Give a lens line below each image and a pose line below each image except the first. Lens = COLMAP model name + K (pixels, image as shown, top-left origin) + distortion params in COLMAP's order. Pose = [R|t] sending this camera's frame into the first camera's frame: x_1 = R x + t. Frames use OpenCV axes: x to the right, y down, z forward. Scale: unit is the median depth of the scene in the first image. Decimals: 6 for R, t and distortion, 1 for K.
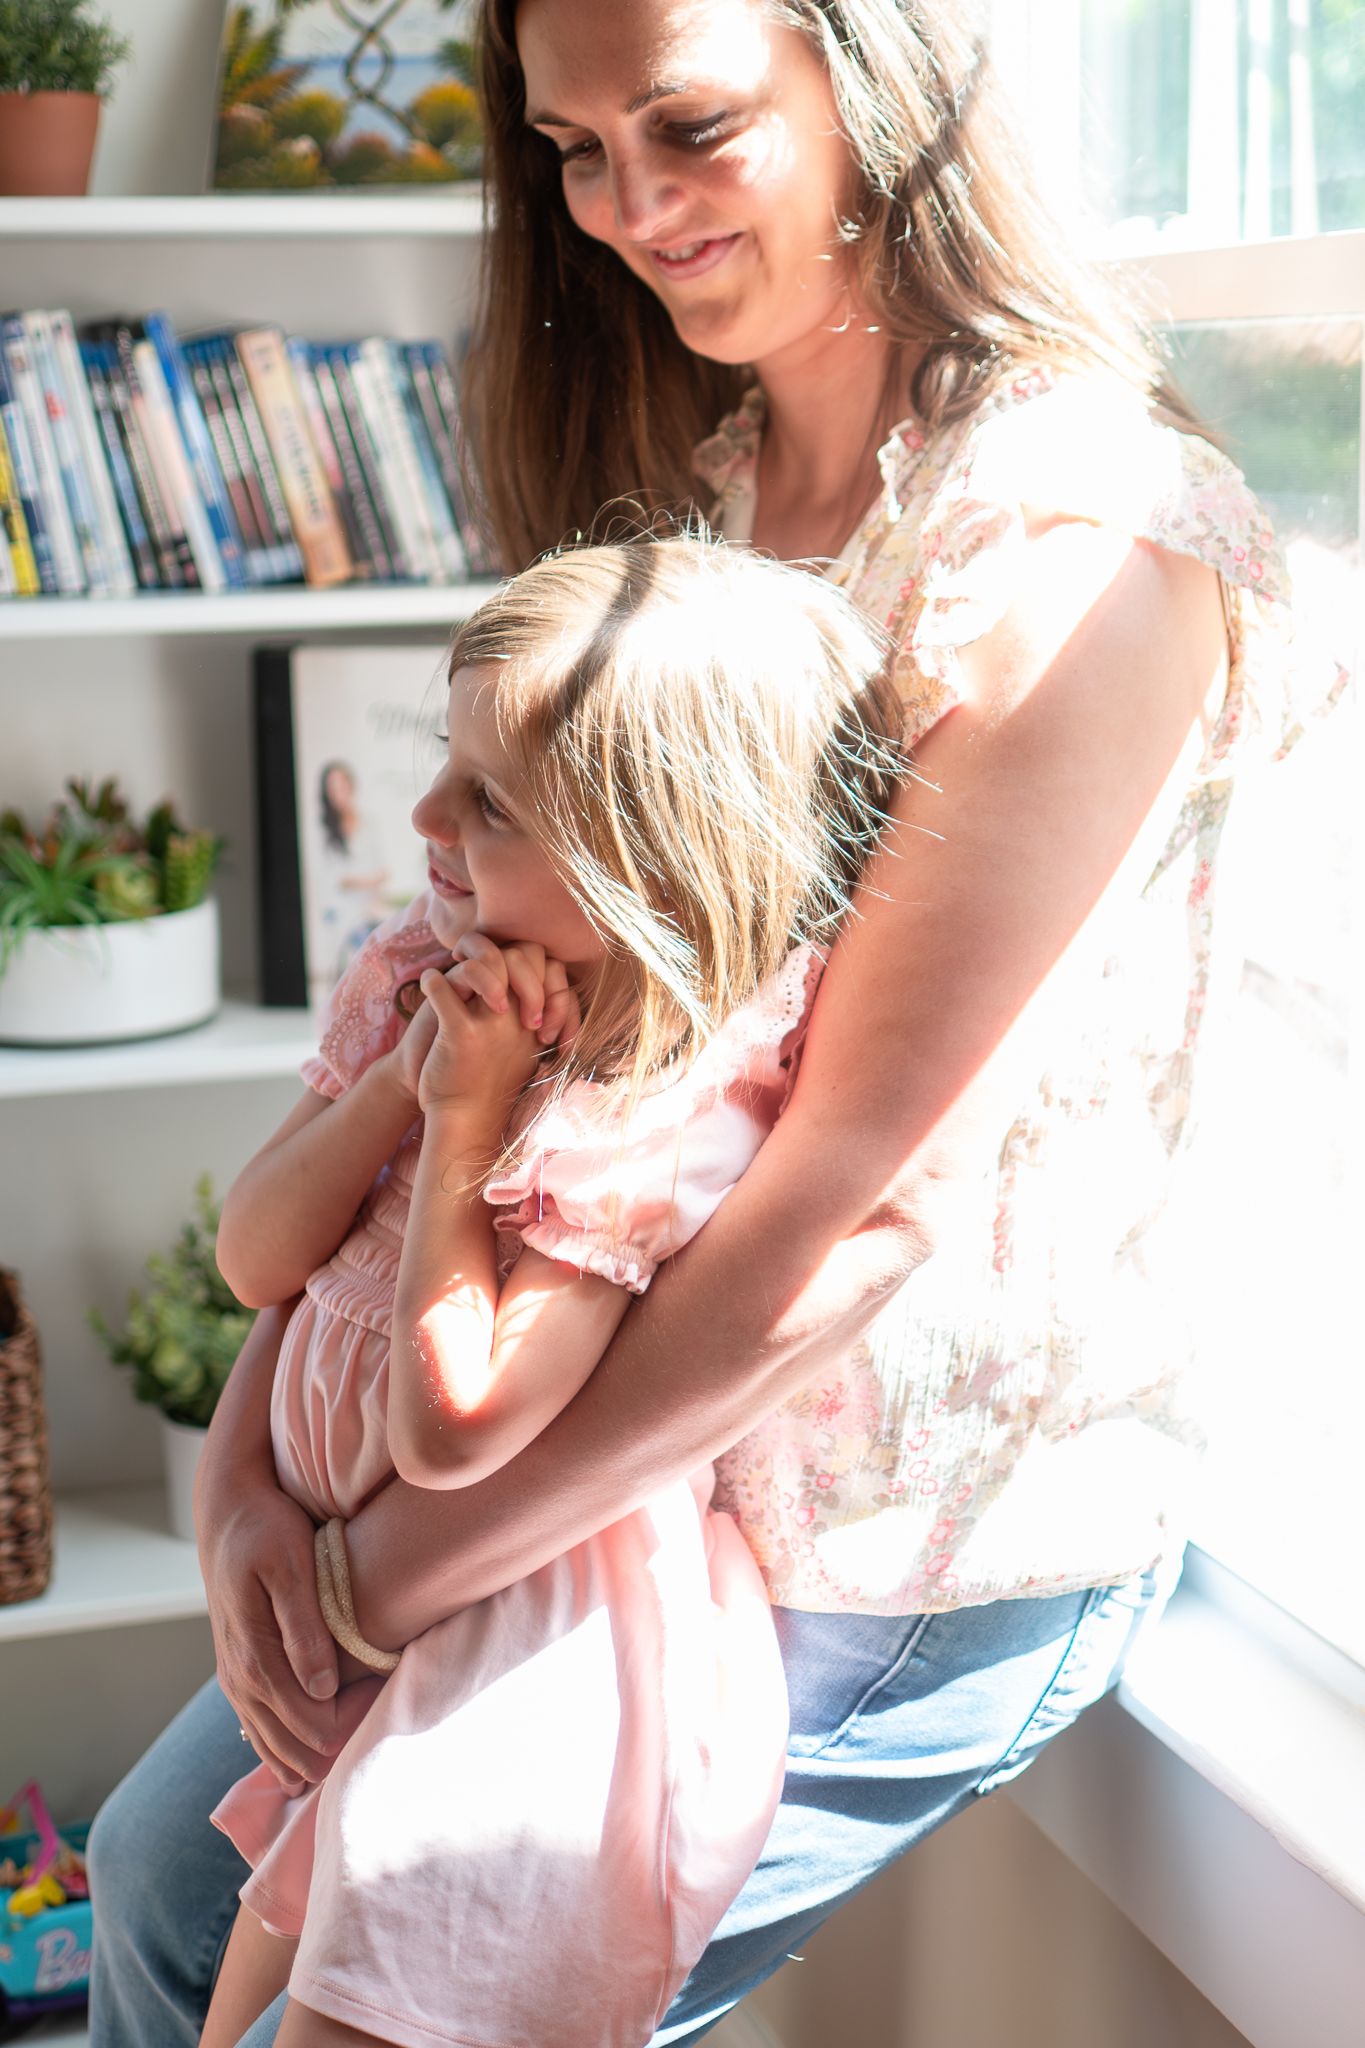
lens RADIAL K [[3174.3, 0, 682.5], [0, 3174.3, 1024.0], [0, 0, 1]] dist [-0.016189, -0.024482]
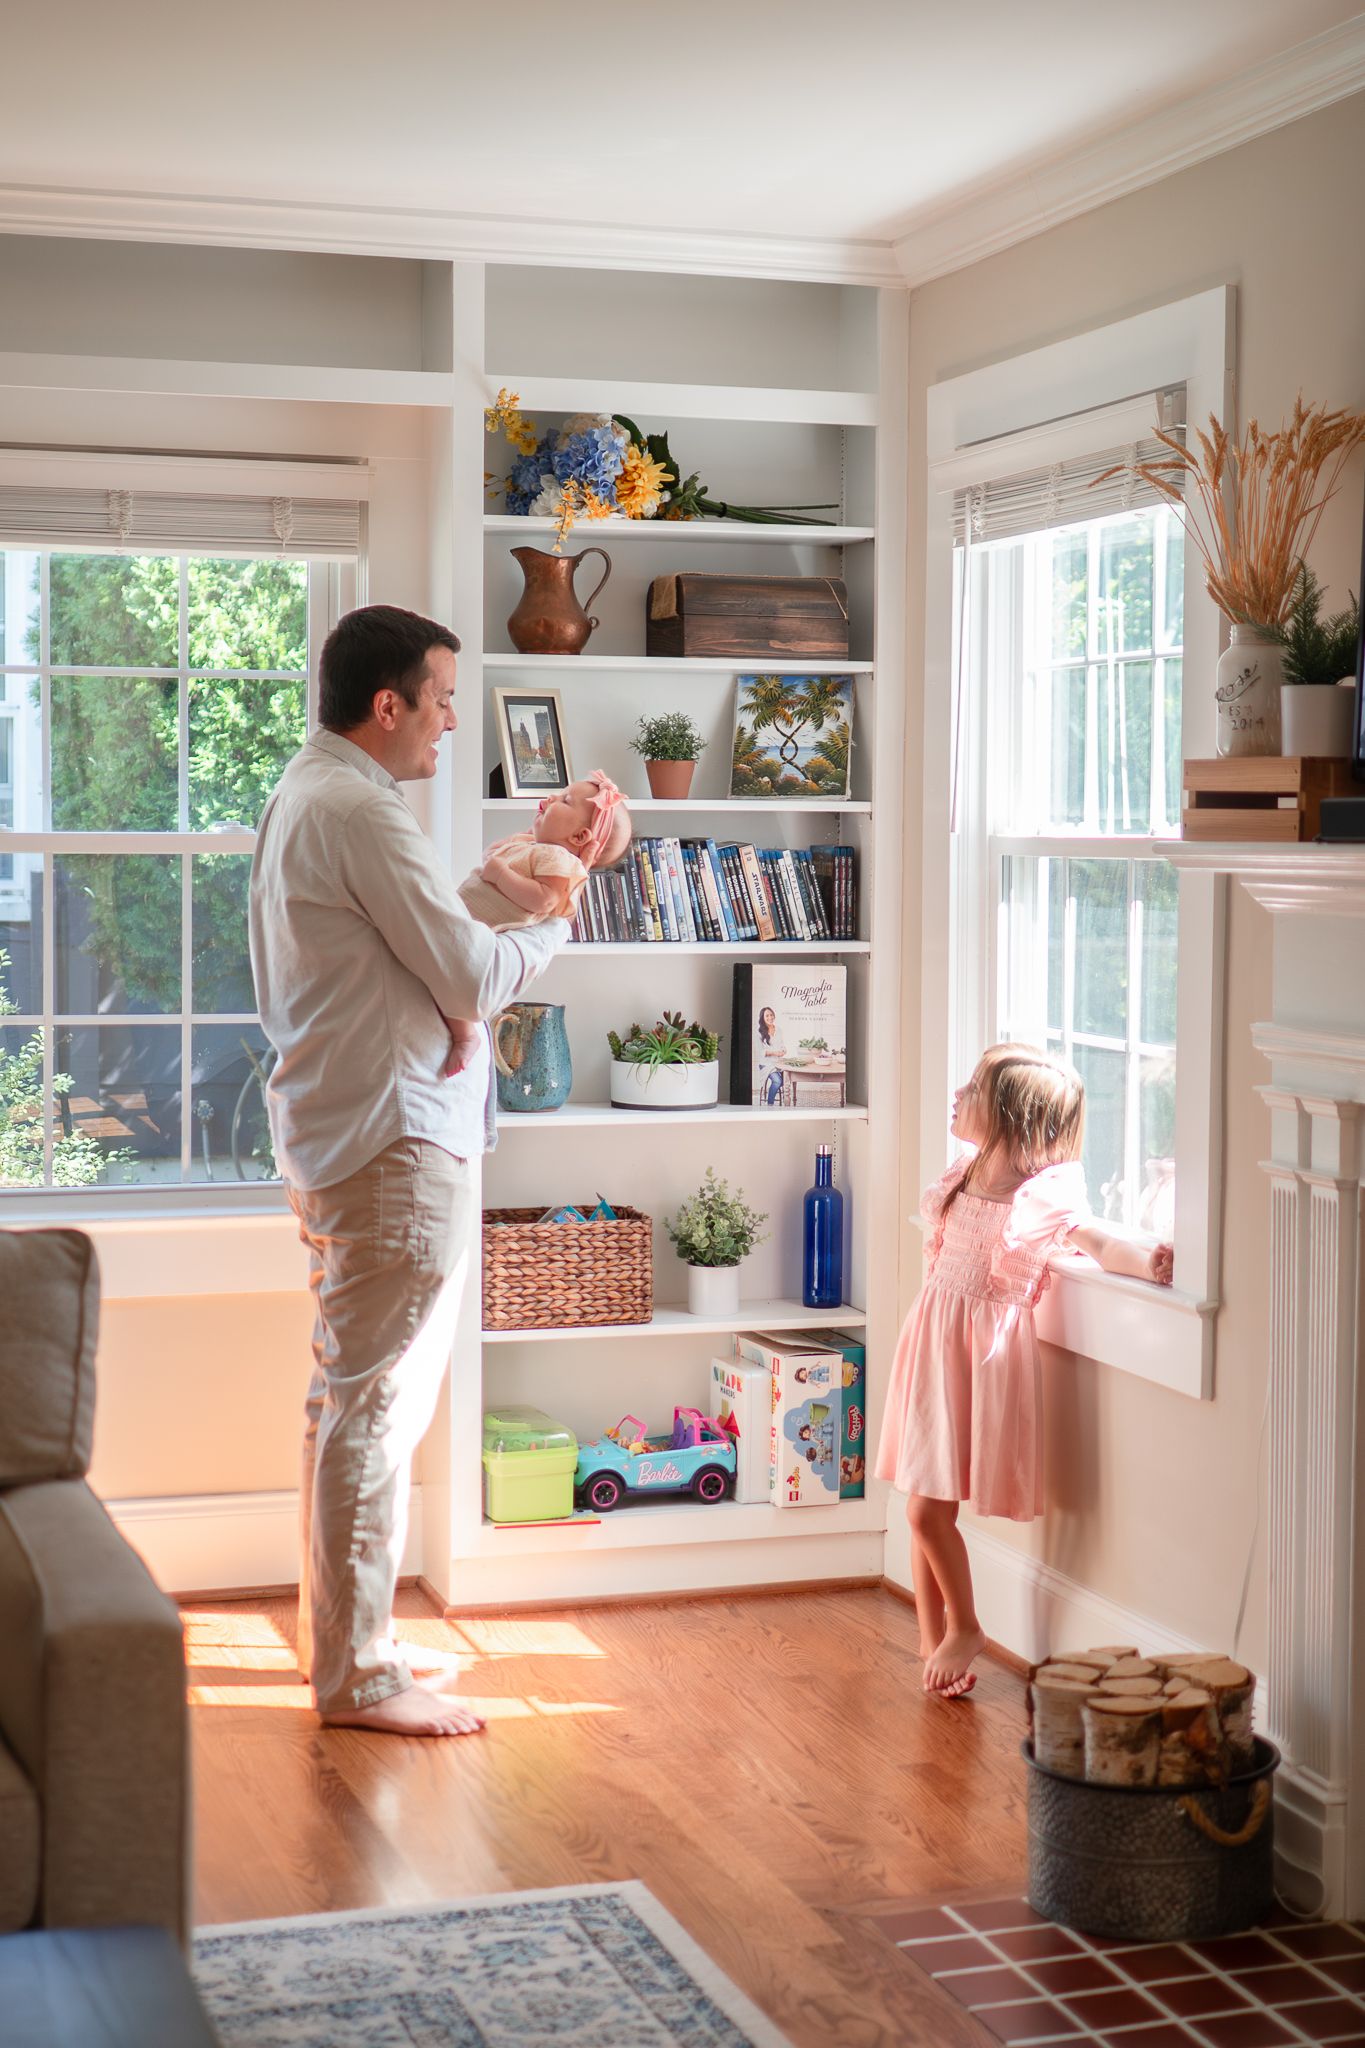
lens RADIAL K [[3174.3, 0, 682.5], [0, 3174.3, 1024.0], [0, 0, 1]] dist [-0.016189, -0.024482]
pose [[0.999756, 0.021759, 0.003785, -0.192528], [-0.021019, 0.990018, -0.139363, 0.304261], [-0.006780, 0.139249, 0.990234, -1.627742]]
